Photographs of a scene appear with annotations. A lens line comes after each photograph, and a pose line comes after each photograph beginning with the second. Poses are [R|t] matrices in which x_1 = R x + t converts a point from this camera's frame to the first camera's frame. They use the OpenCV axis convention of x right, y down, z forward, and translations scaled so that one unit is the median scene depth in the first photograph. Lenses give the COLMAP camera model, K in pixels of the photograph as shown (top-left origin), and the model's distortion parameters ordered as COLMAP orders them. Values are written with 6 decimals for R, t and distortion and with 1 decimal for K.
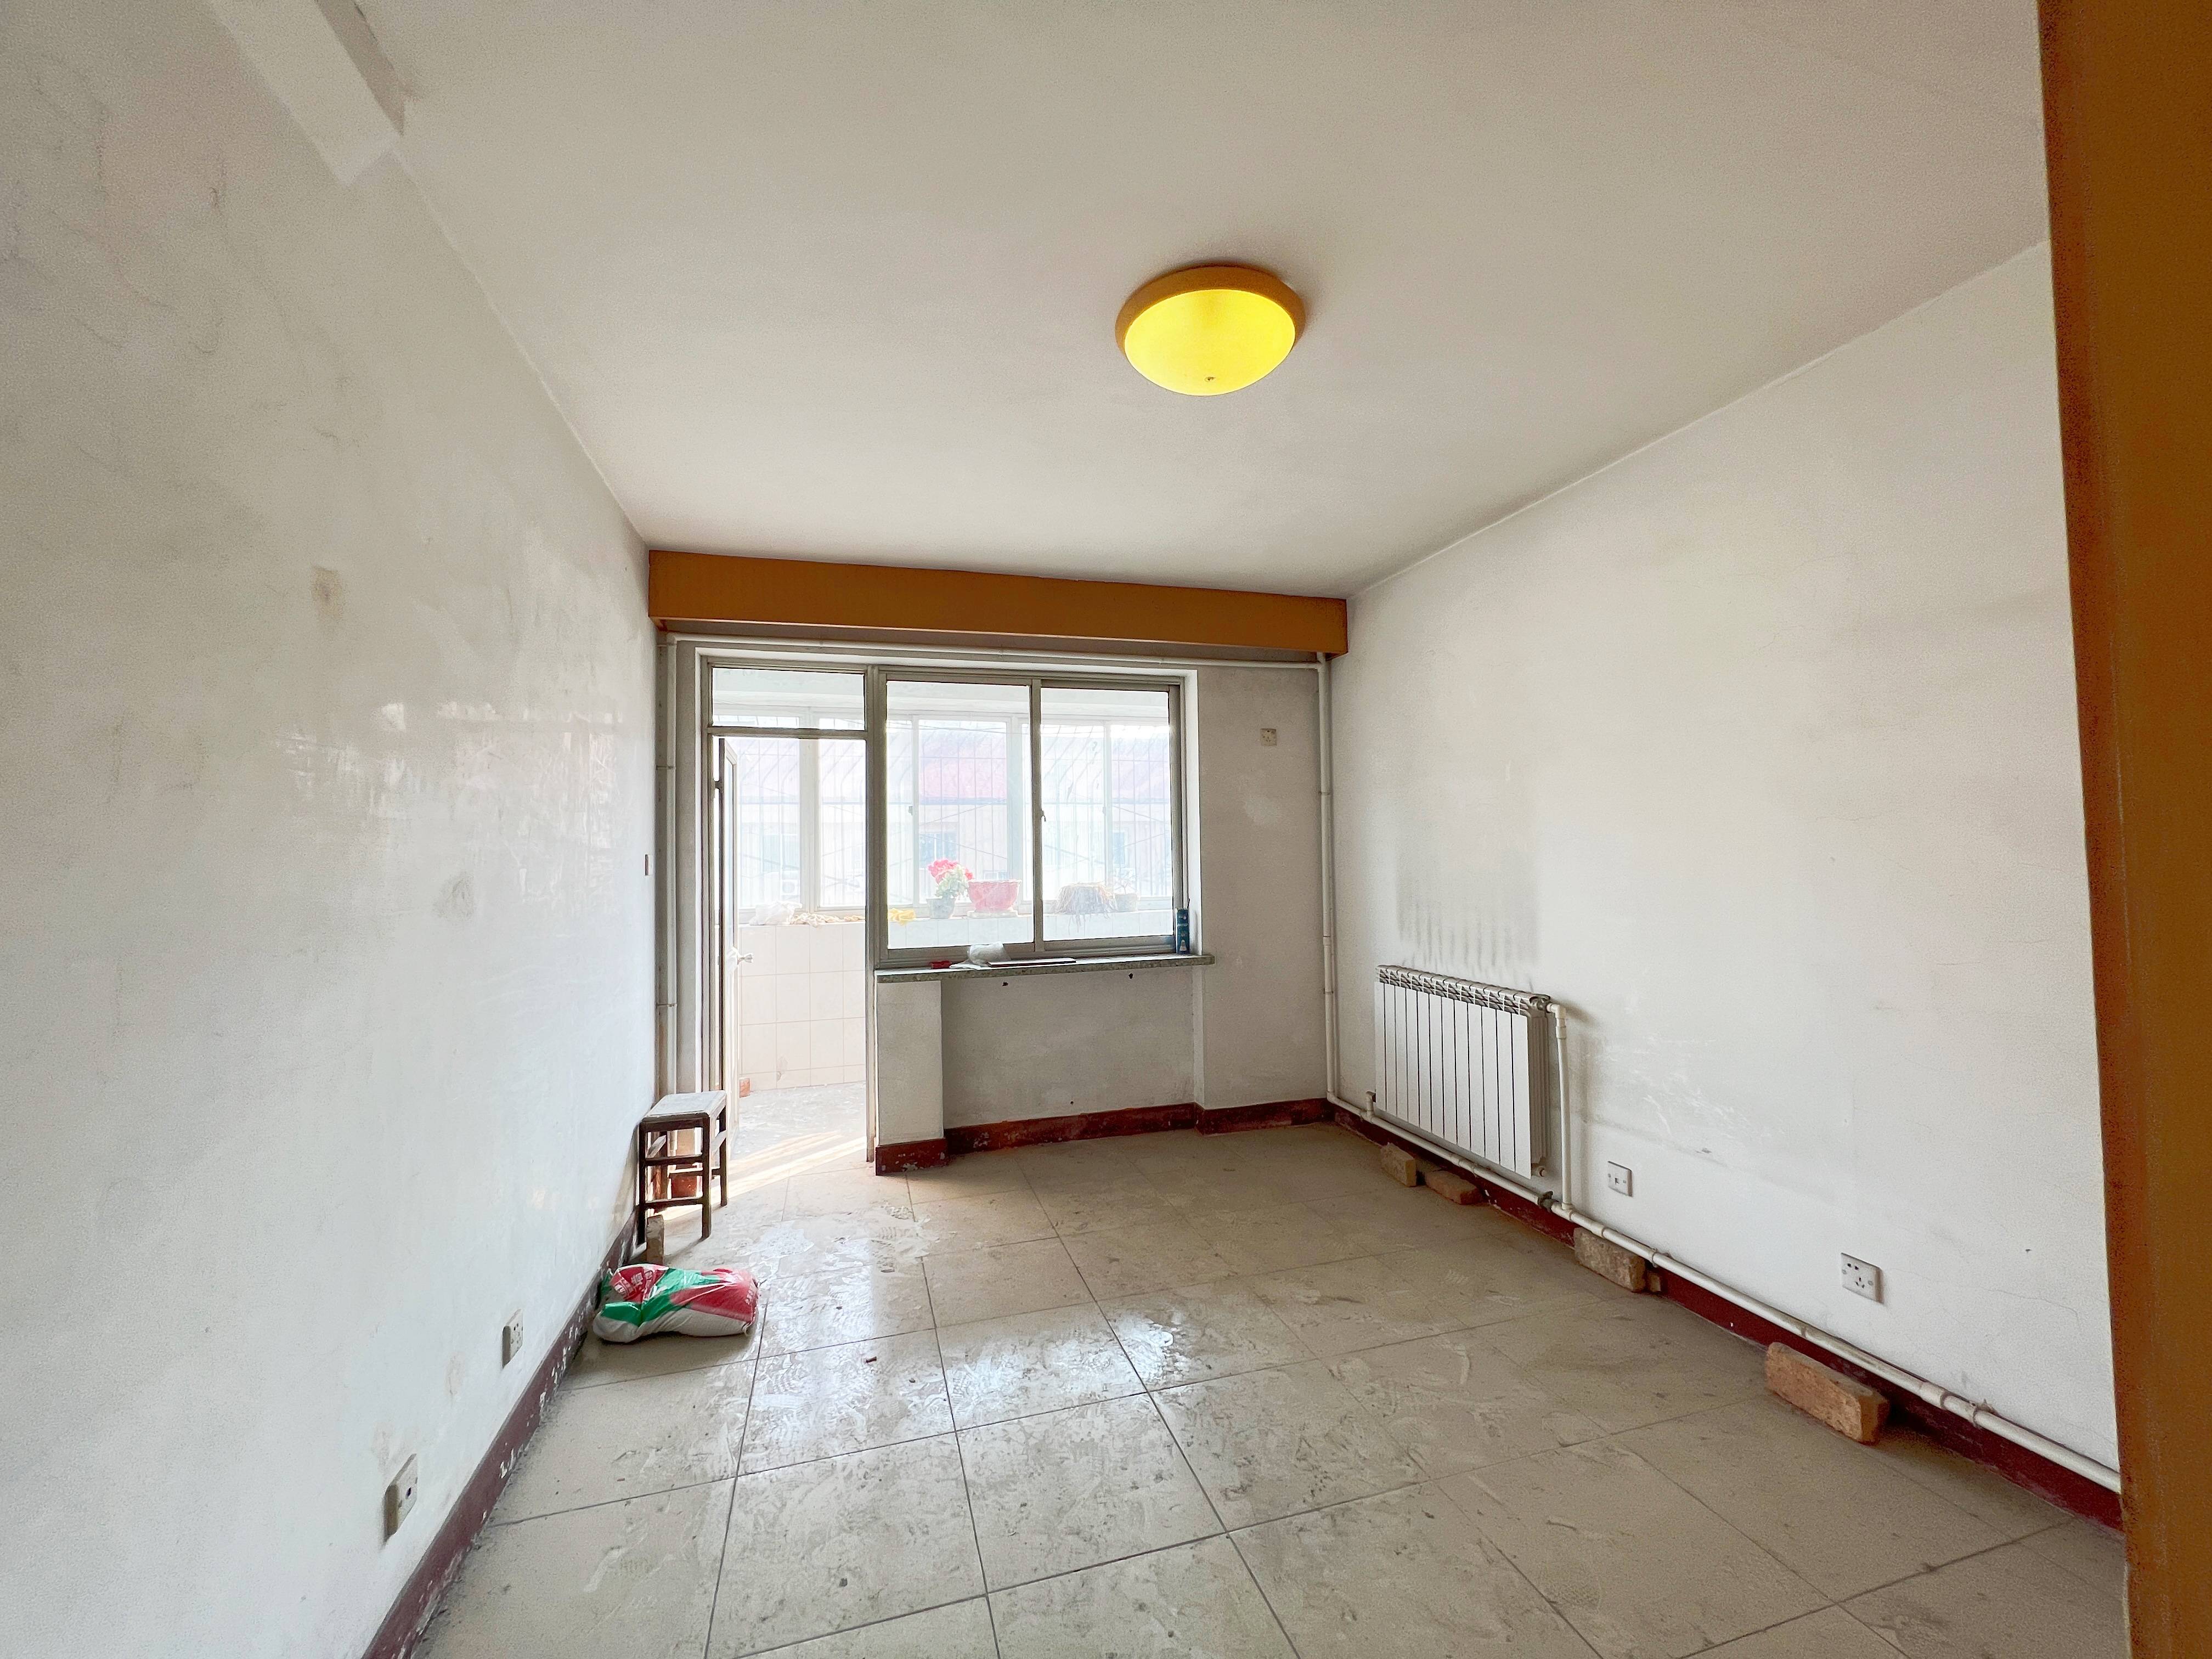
lens RADIAL K [[885.6, 0, 1105.1], [0, 885.6, 830.7], [0, 0, 1]] dist [0.000431, 0.000264]
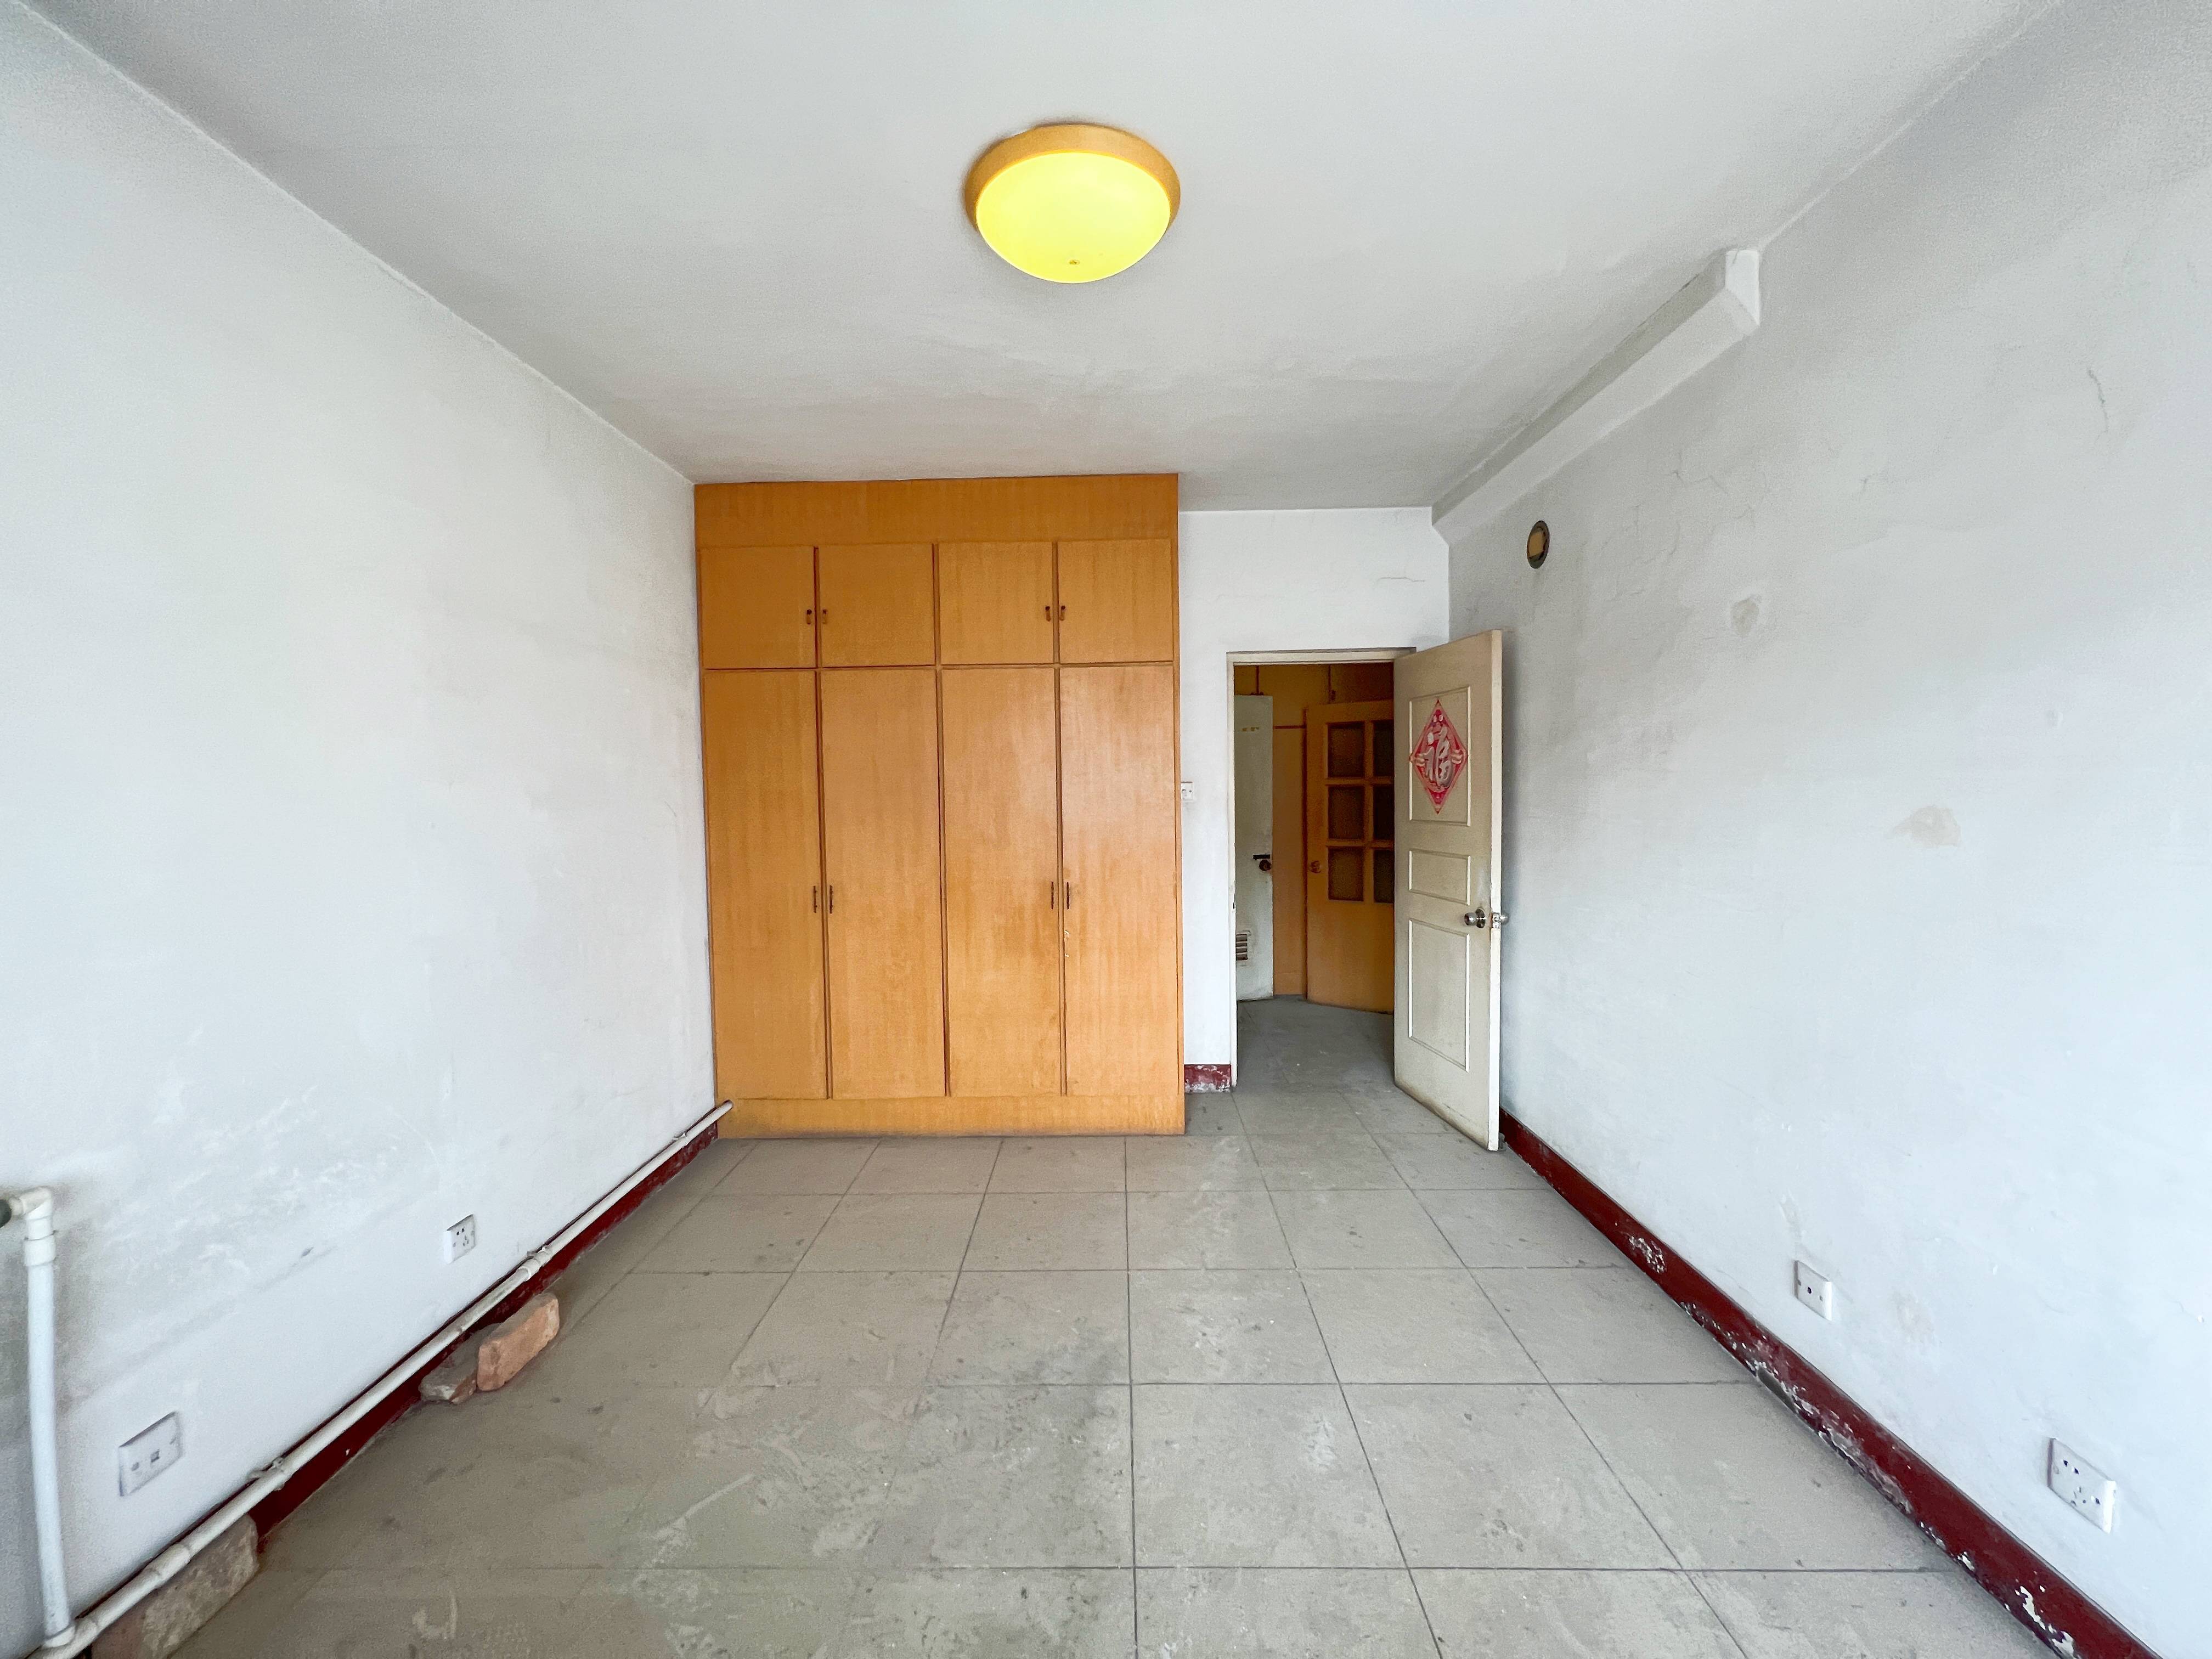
lens RADIAL K [[885.6, 0, 1102.9], [0, 885.6, 825.1], [0, 0, 1]] dist [0.000431, 0.000264]
pose [[-0.954016, 0.012835, 0.299482, -0.152108], [0.017770, 0.999747, 0.013759, 0.033266], [-0.299230, 0.018448, -0.954003, 1.723611]]
